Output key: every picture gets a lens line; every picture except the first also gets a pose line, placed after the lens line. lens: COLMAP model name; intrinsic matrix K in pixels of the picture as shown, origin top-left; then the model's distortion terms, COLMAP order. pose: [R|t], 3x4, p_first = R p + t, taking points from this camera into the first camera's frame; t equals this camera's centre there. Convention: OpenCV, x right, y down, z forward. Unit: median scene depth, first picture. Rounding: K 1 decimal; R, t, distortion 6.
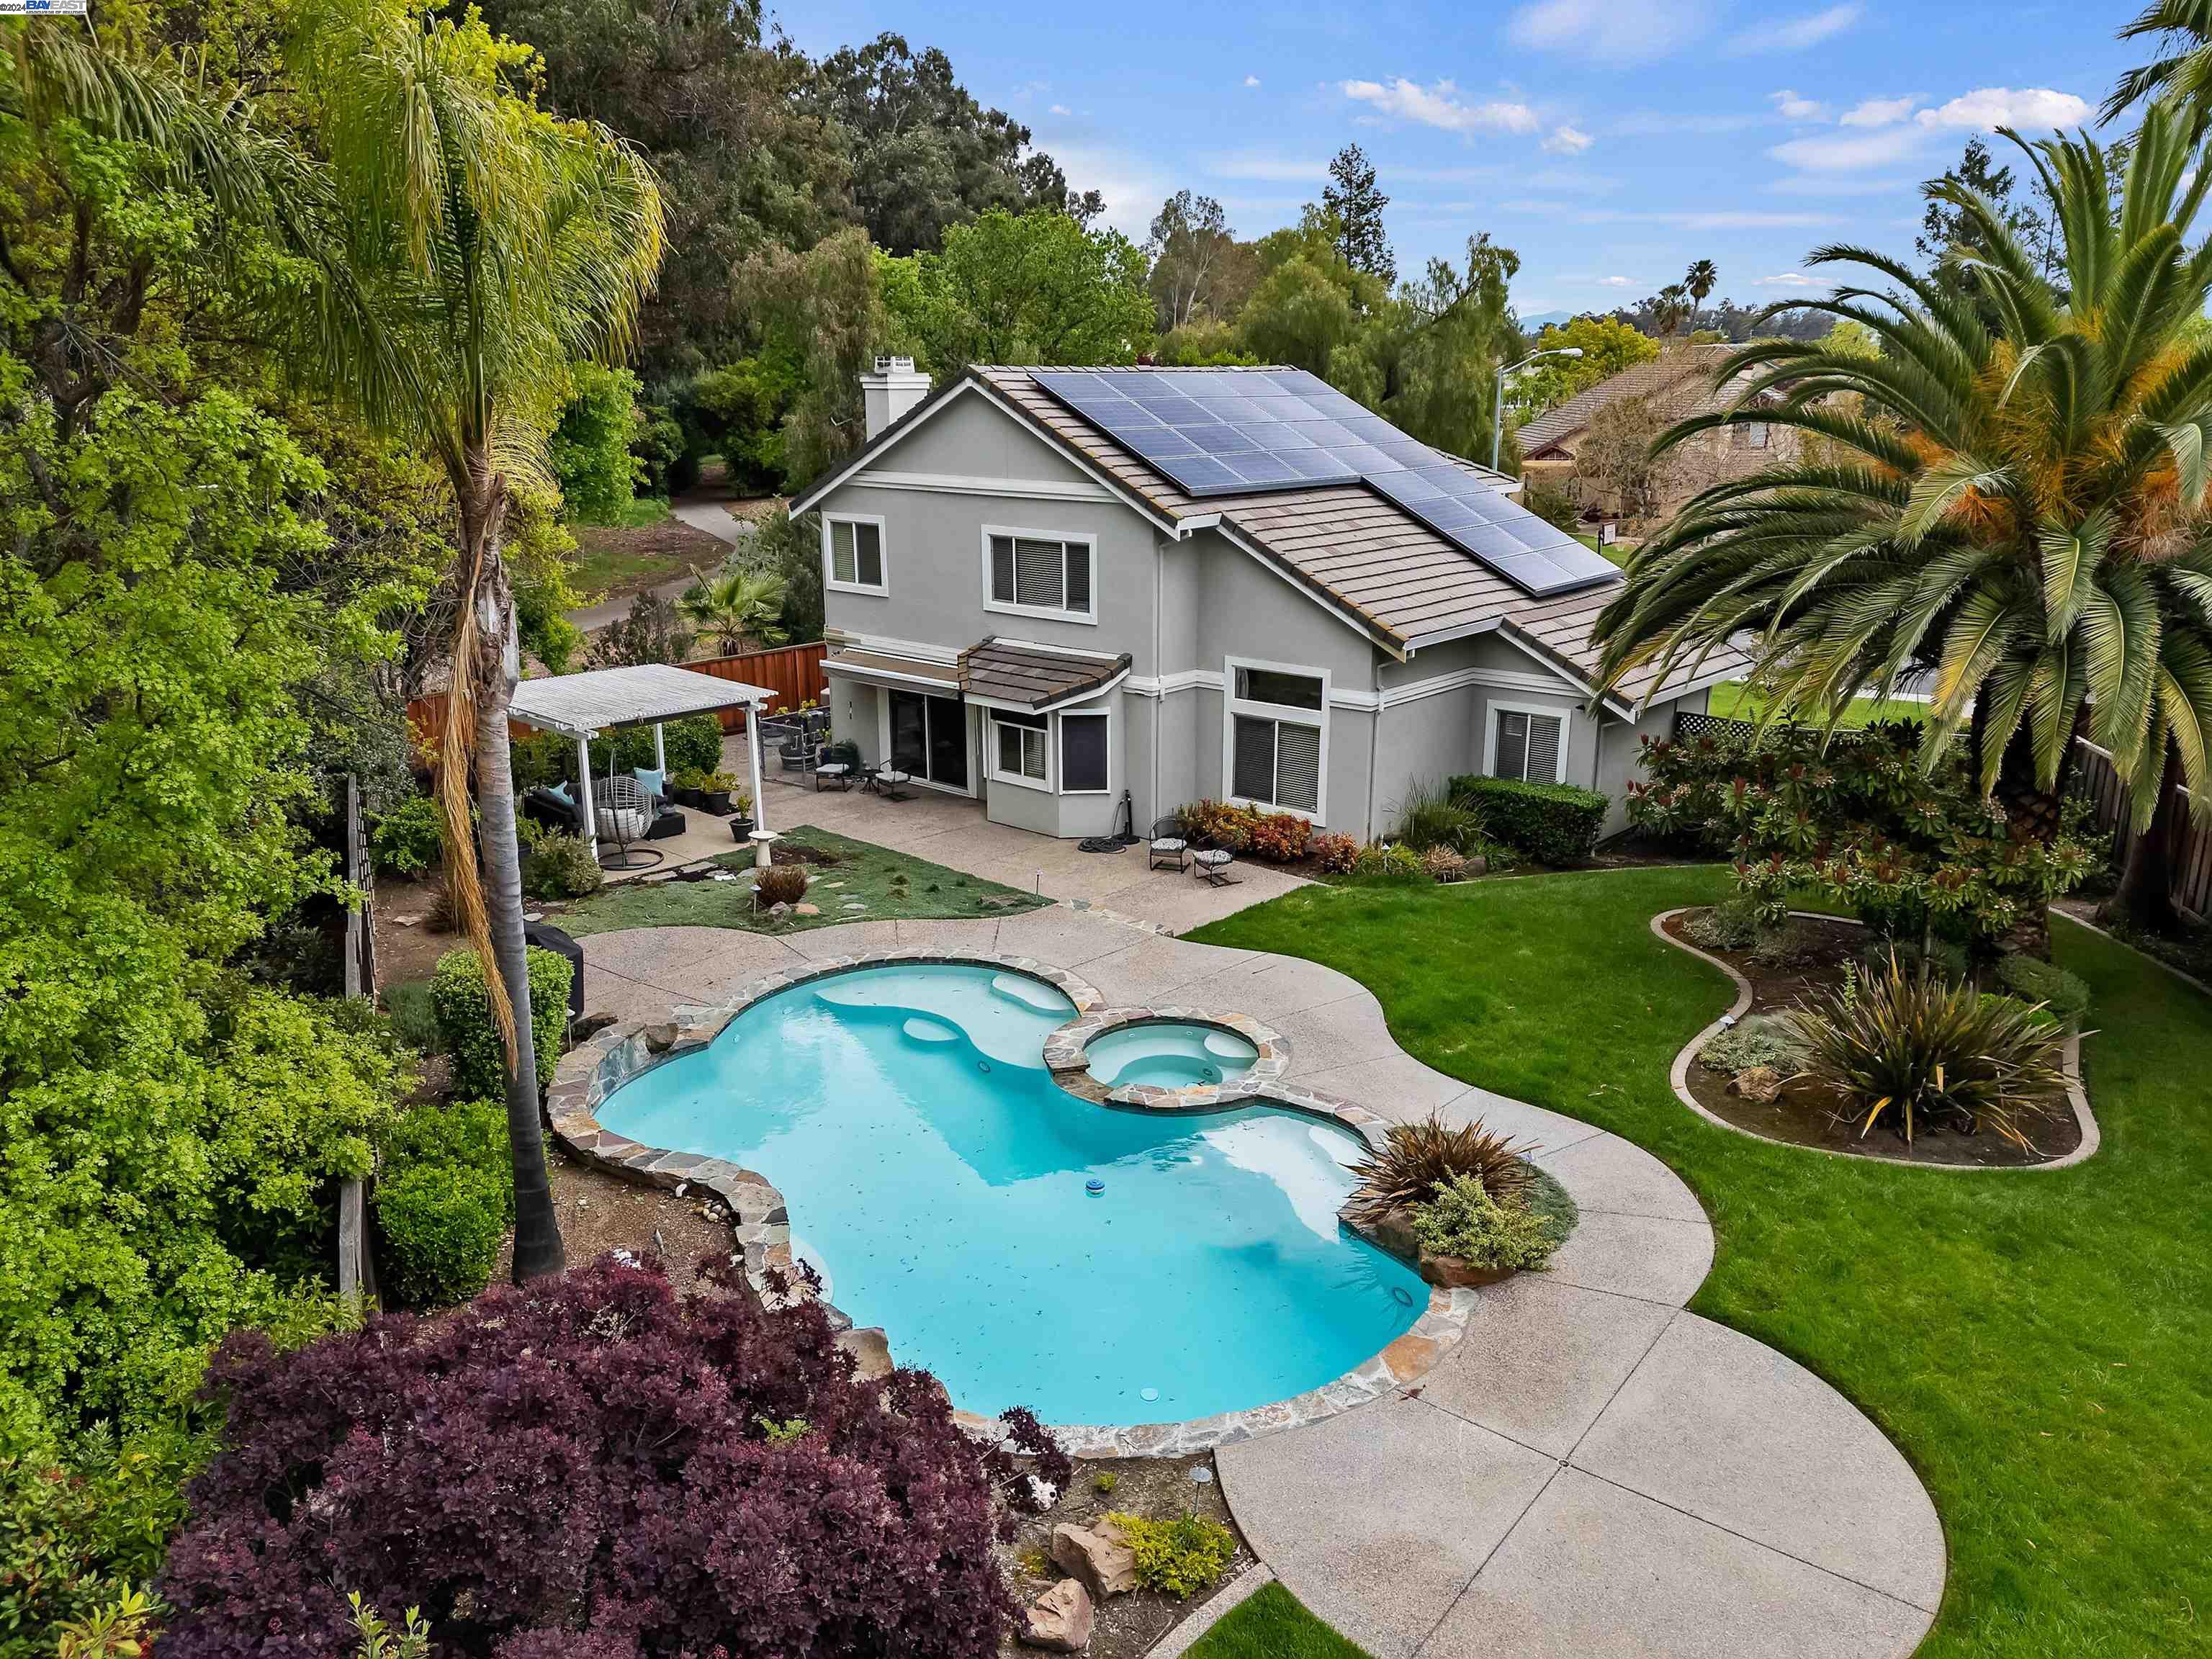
lens RADIAL K [[1608.0, 0, 1121.1], [0, 1608.0, 813.8], [0, 0, 1]] dist [0.123666, -0.189914]
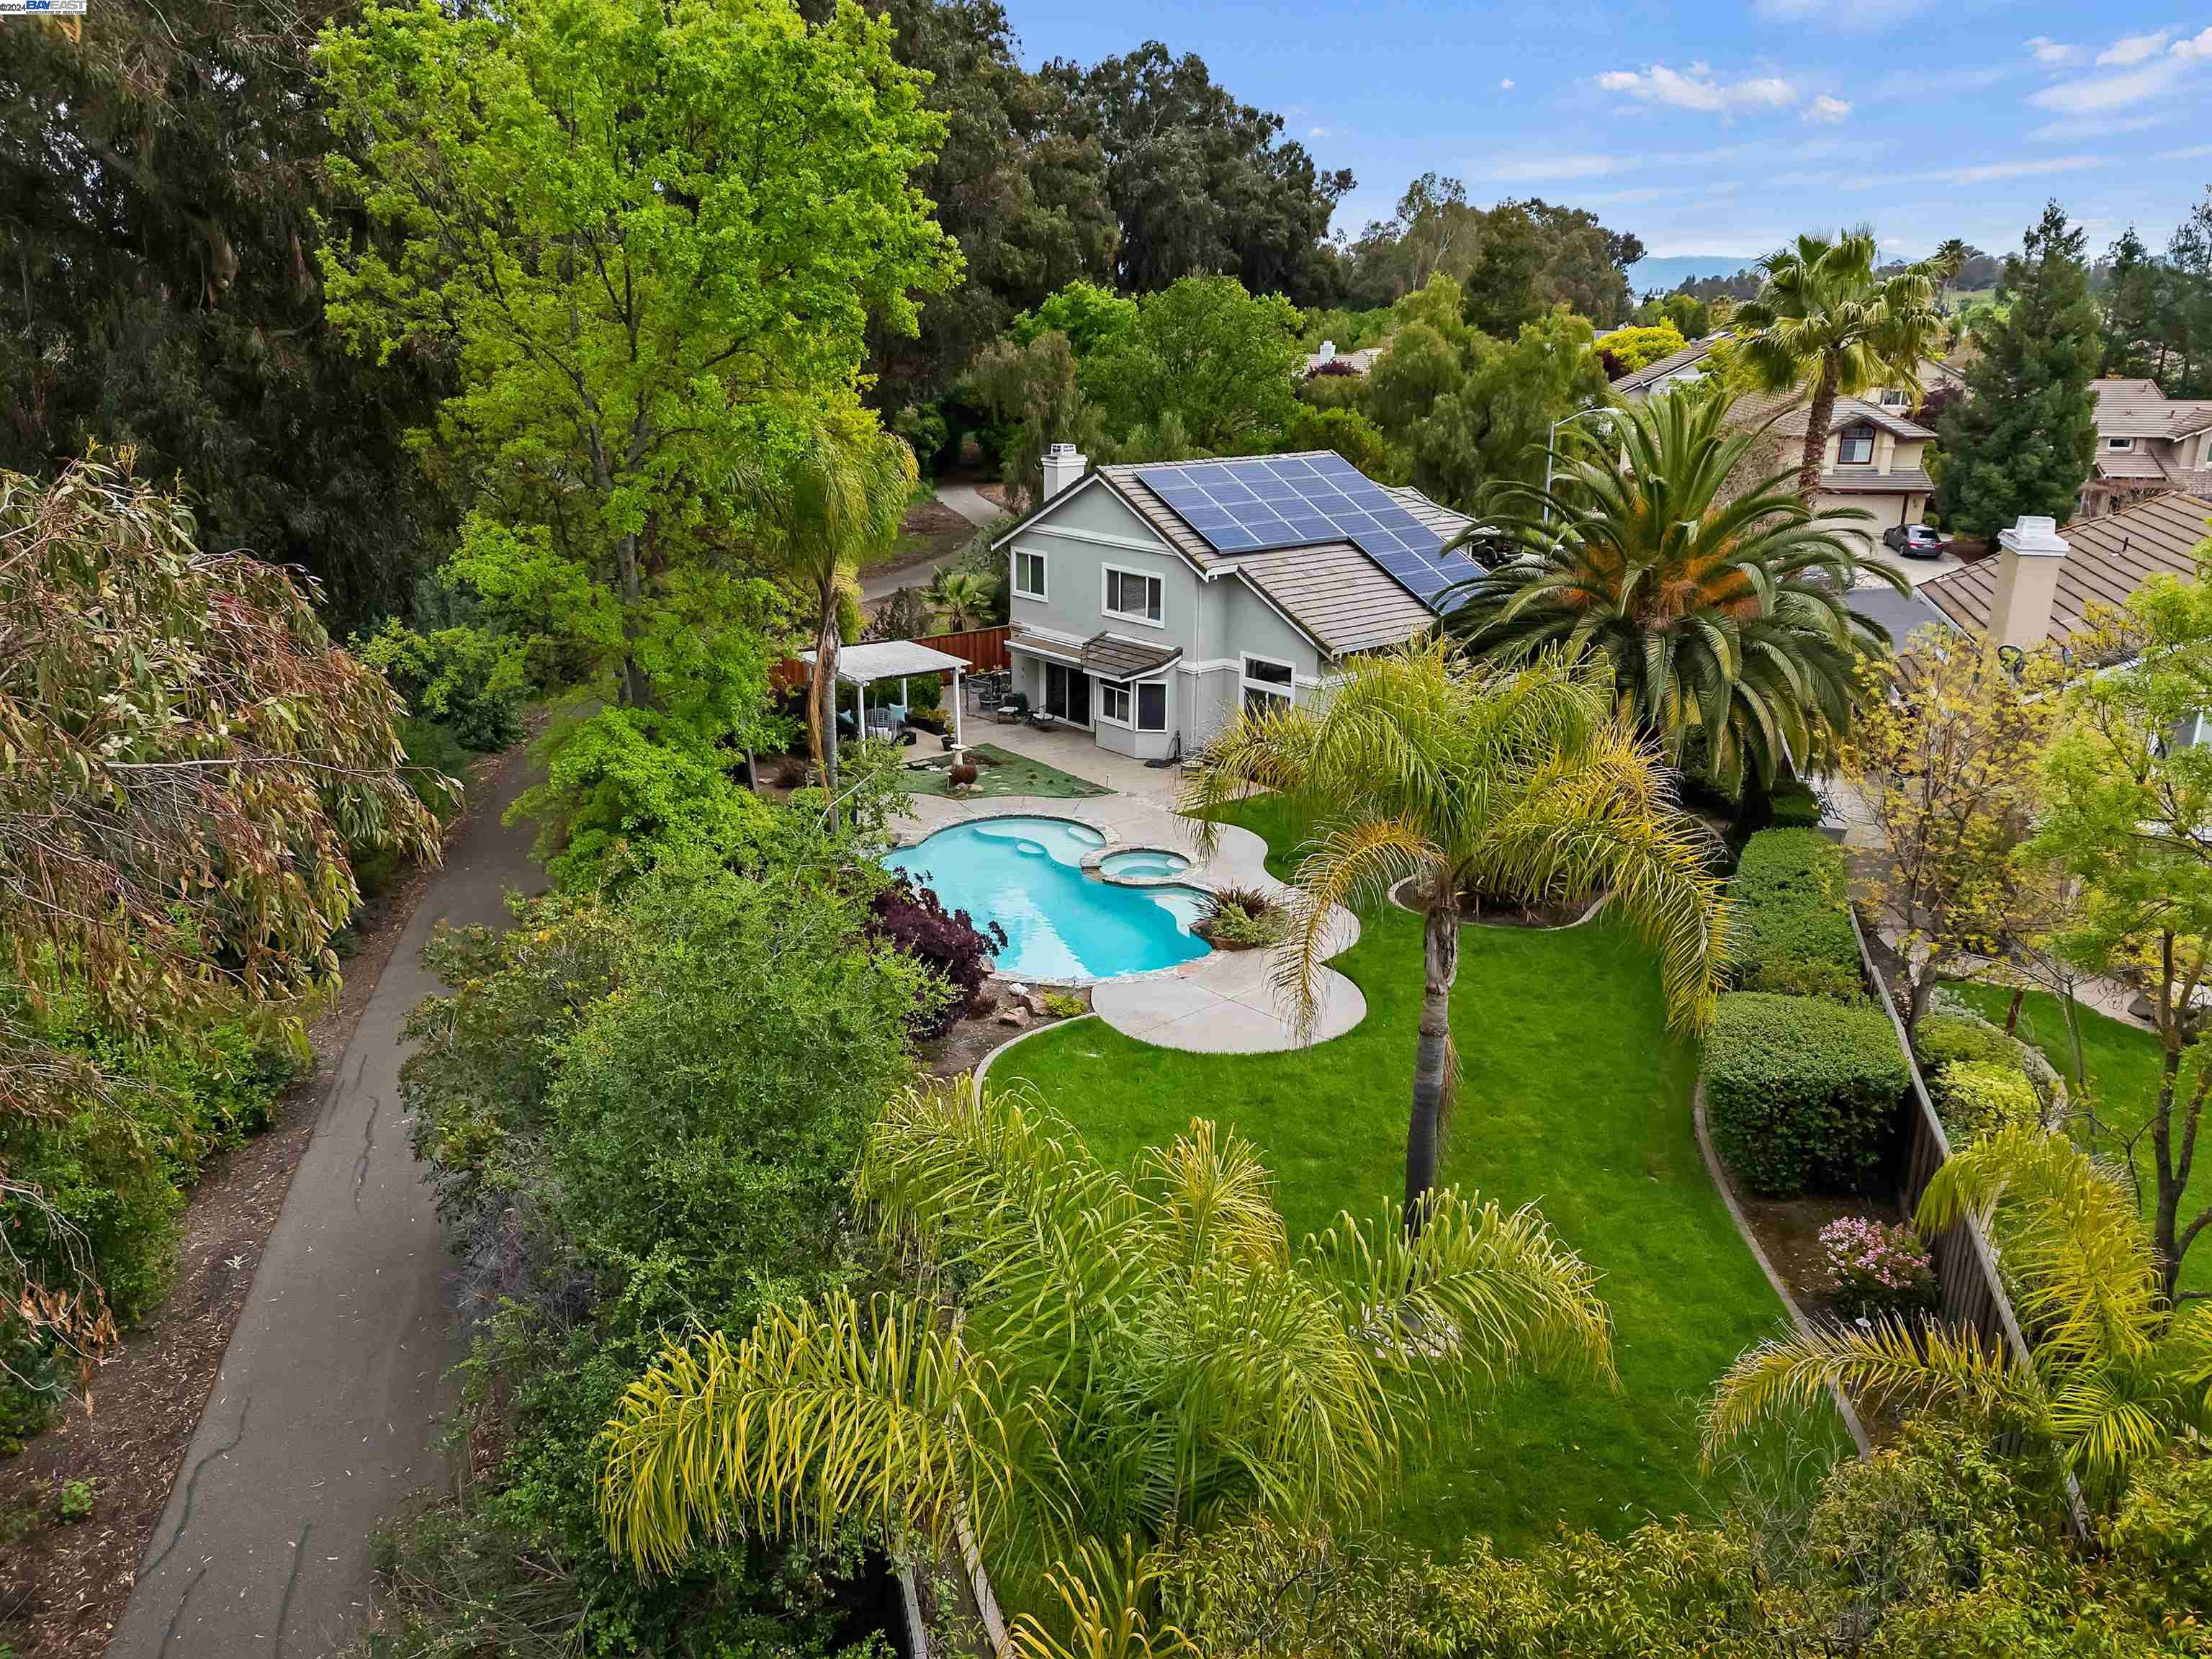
lens RADIAL K [[1608.0, 0, 1121.1], [0, 1608.0, 813.8], [0, 0, 1]] dist [0.123666, -0.189914]
pose [[0.987008, 0.055012, -0.150960, 0.192452], [-0.050299, 0.998126, 0.034864, 0.014839], [0.152595, -0.026818, 0.987925, -0.604339]]
